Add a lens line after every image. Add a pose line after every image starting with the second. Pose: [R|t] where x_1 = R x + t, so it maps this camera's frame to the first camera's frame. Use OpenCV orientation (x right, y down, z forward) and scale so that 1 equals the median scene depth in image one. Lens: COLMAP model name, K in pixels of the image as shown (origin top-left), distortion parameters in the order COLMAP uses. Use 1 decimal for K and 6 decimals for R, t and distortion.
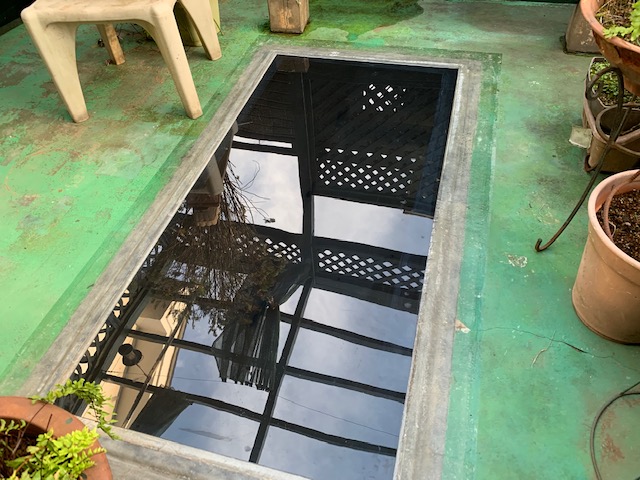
lens RADIAL K [[488.9, 0, 315.4], [0, 488.9, 238.3], [0, 0, 1]] dist [-0.001555, -0.005231]
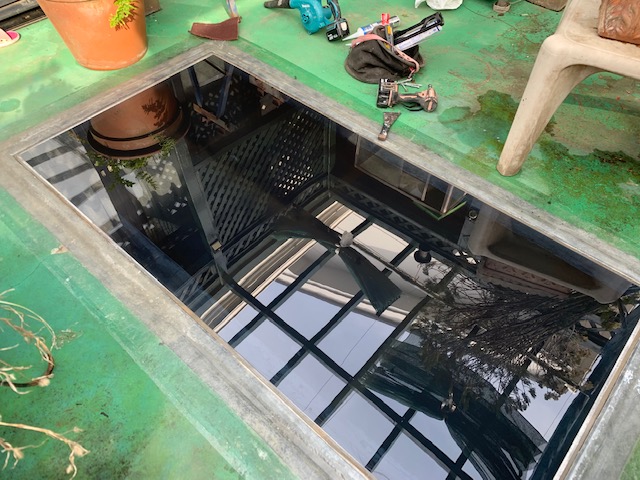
lens RADIAL K [[488.9, 0, 315.4], [0, 488.9, 238.3], [0, 0, 1]] dist [-0.001555, -0.005231]
pose [[-0.443037, 0.731267, -0.518620, 0.543486], [-0.651014, 0.135298, 0.746910, -0.911686], [0.616359, 0.668538, 0.416123, 0.821712]]
